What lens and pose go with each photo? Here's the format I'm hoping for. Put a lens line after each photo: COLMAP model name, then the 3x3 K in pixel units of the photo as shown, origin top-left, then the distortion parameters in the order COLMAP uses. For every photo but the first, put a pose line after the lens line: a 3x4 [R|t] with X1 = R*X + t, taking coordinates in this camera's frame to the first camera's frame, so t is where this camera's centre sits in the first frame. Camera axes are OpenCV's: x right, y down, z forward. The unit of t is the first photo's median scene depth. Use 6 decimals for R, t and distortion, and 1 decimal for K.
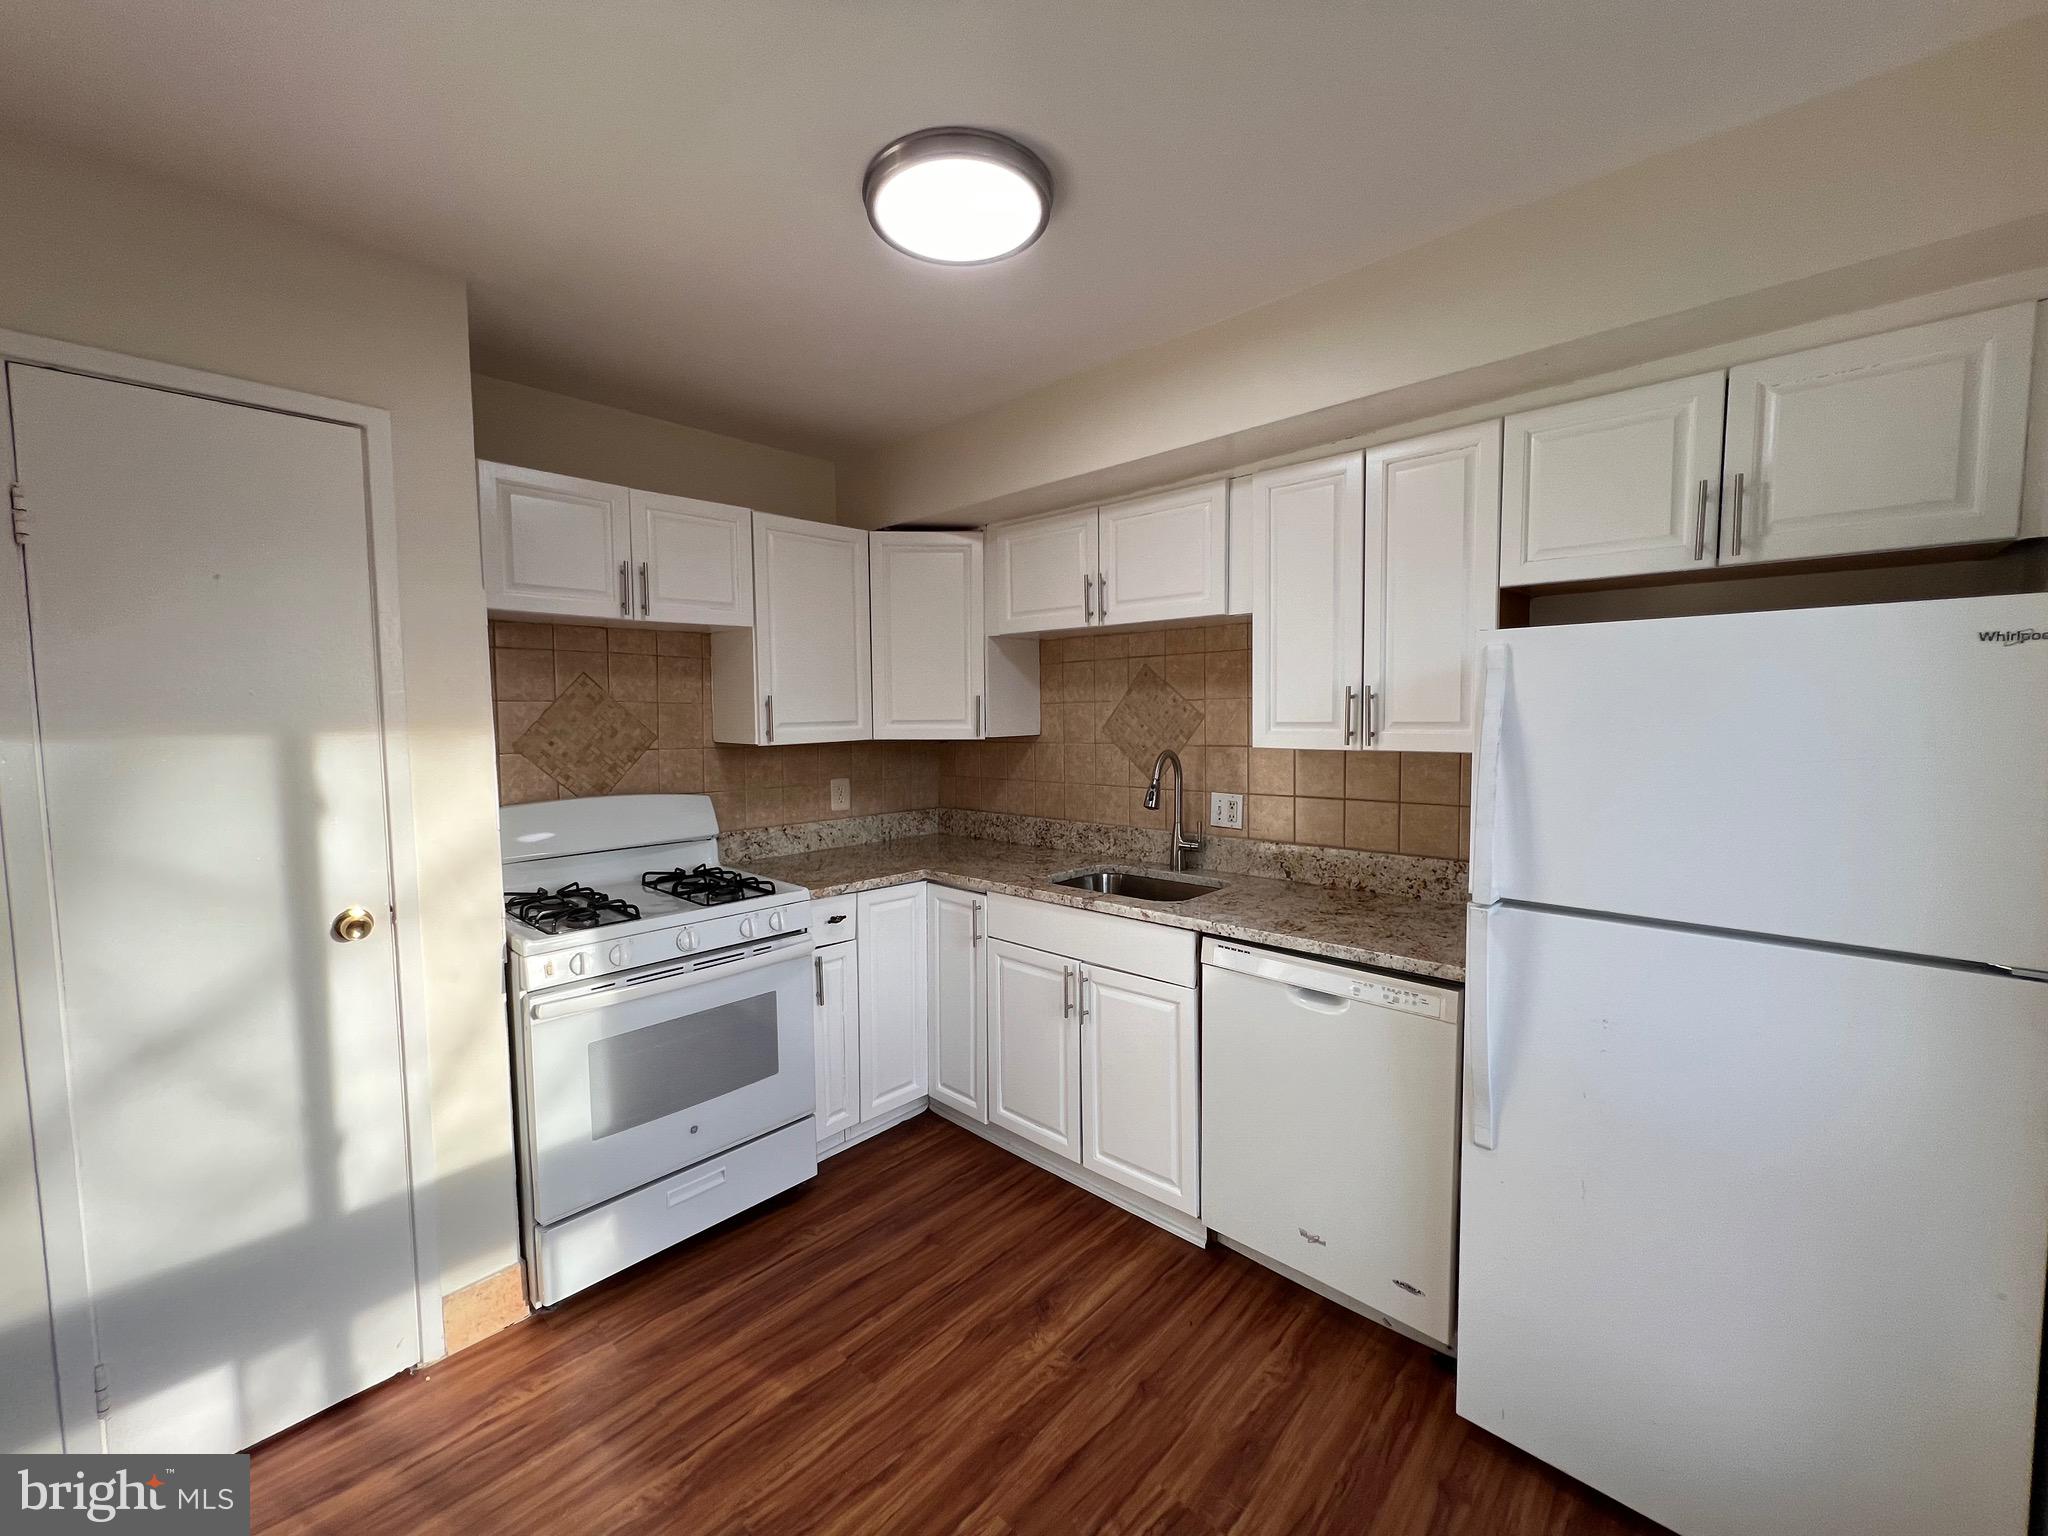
lens RADIAL K [[819.4, 0, 1021.0], [0, 819.4, 763.6], [0, 0, 1]] dist [-0.003011, 0.000525]
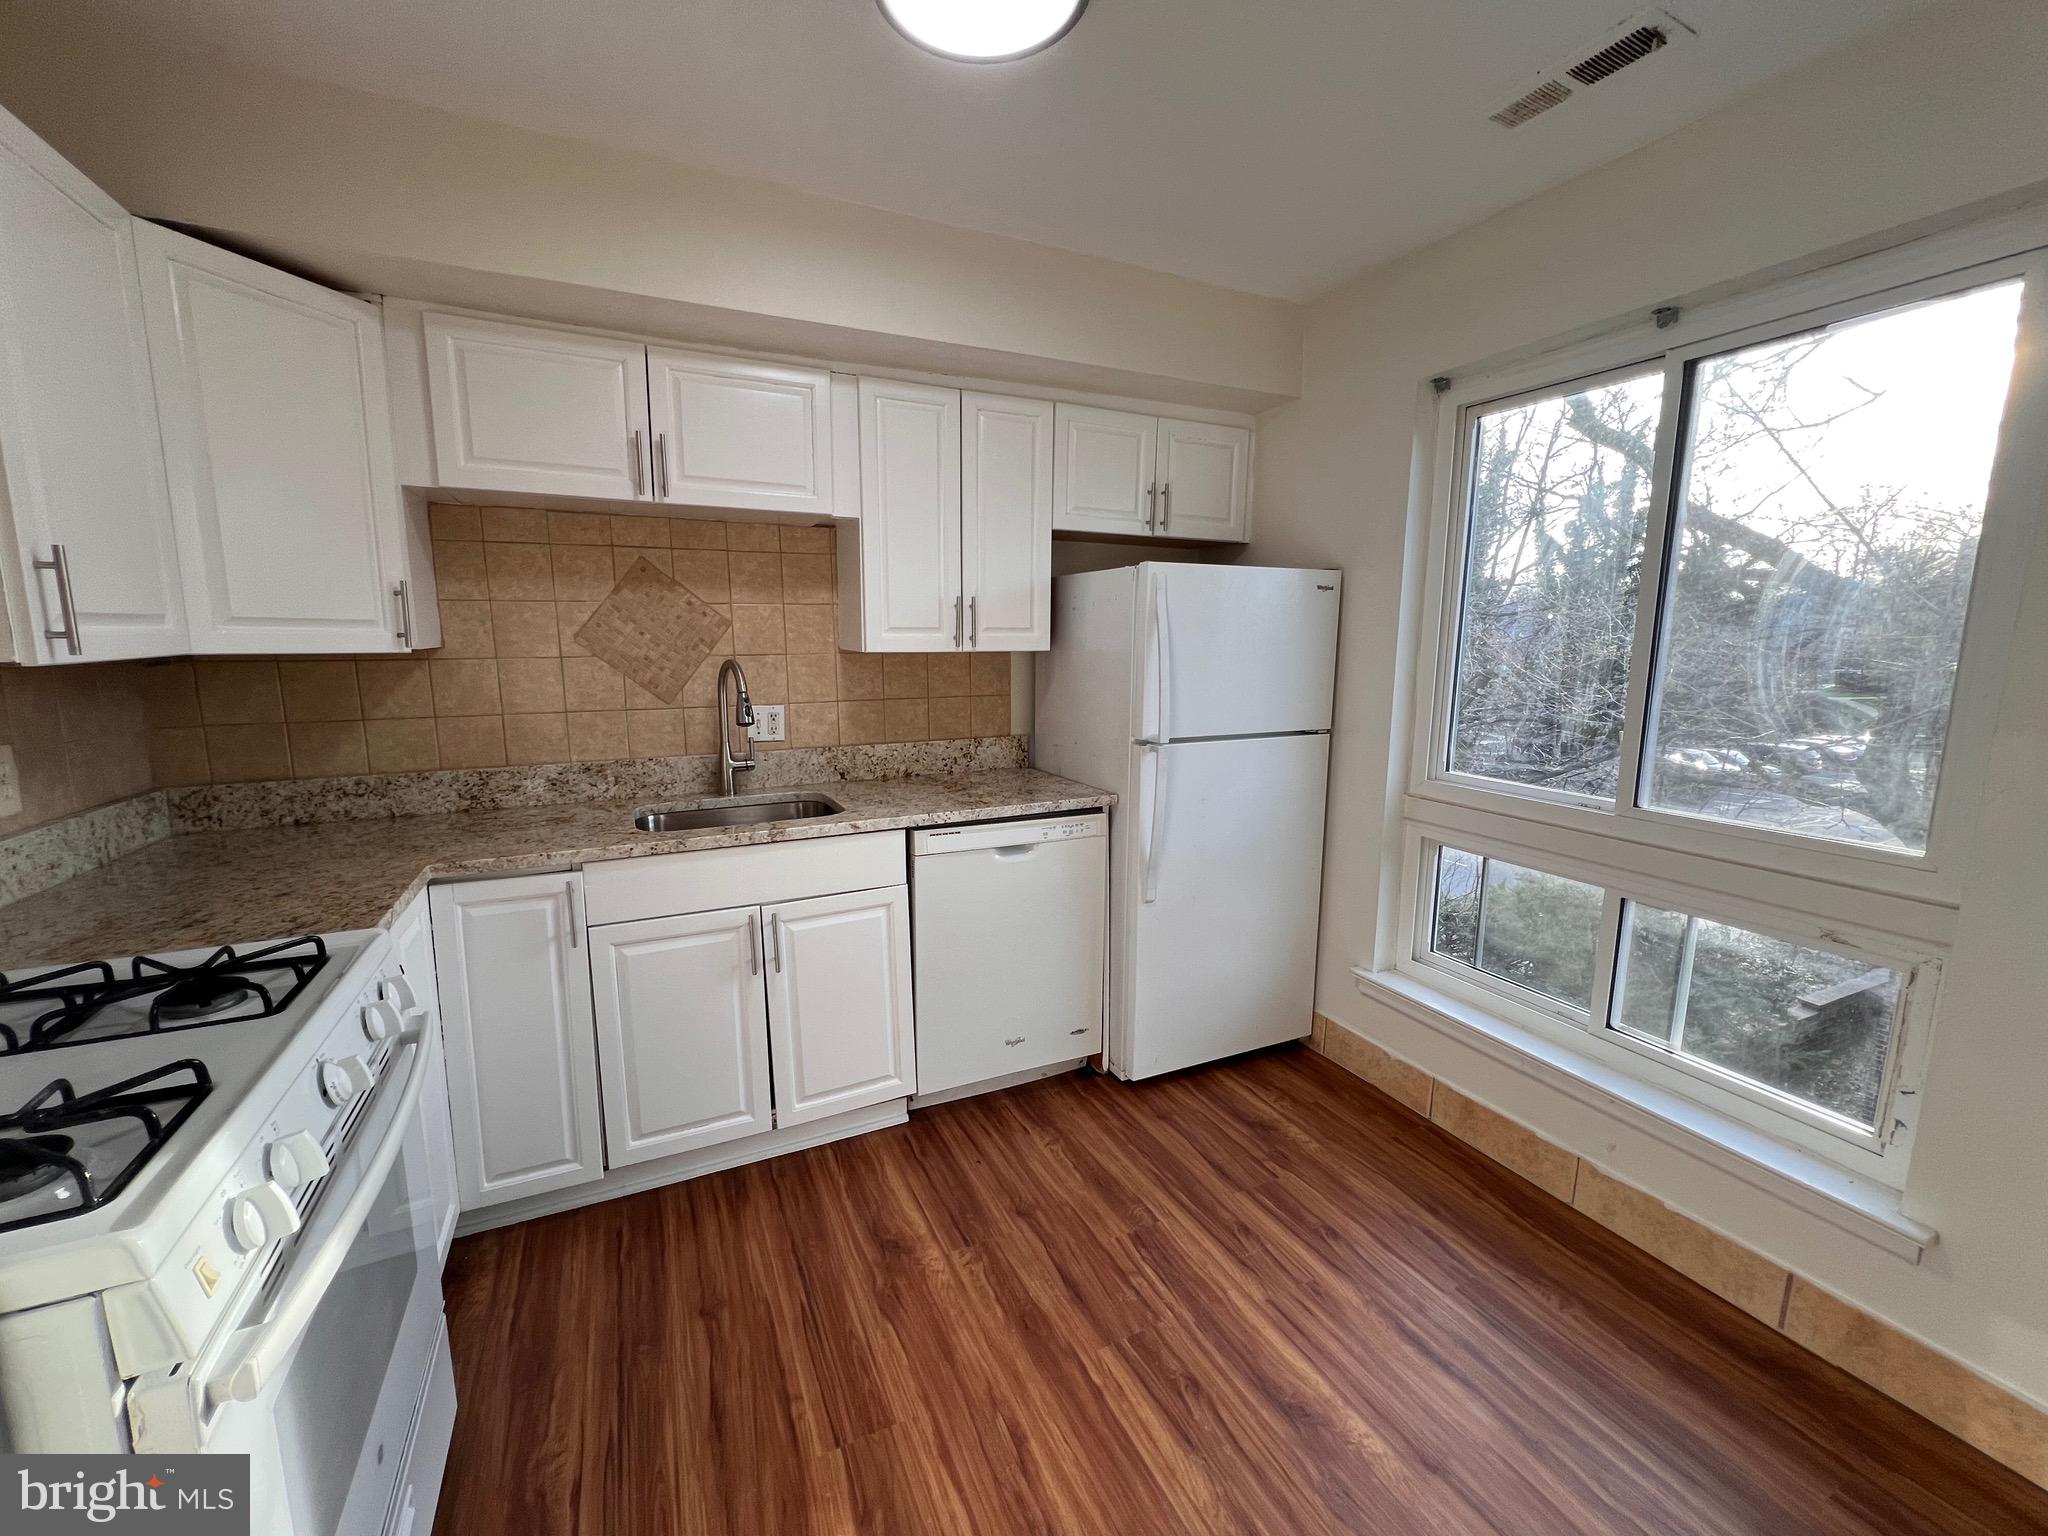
lens RADIAL K [[819.4, 0, 1021.0], [0, 819.4, 763.6], [0, 0, 1]] dist [-0.003011, 0.000525]
pose [[0.359940, -0.132635, 0.923499, -0.614427], [0.054205, 0.991144, 0.121224, 0.005369], [-0.931399, 0.006425, 0.363942, 0.441074]]
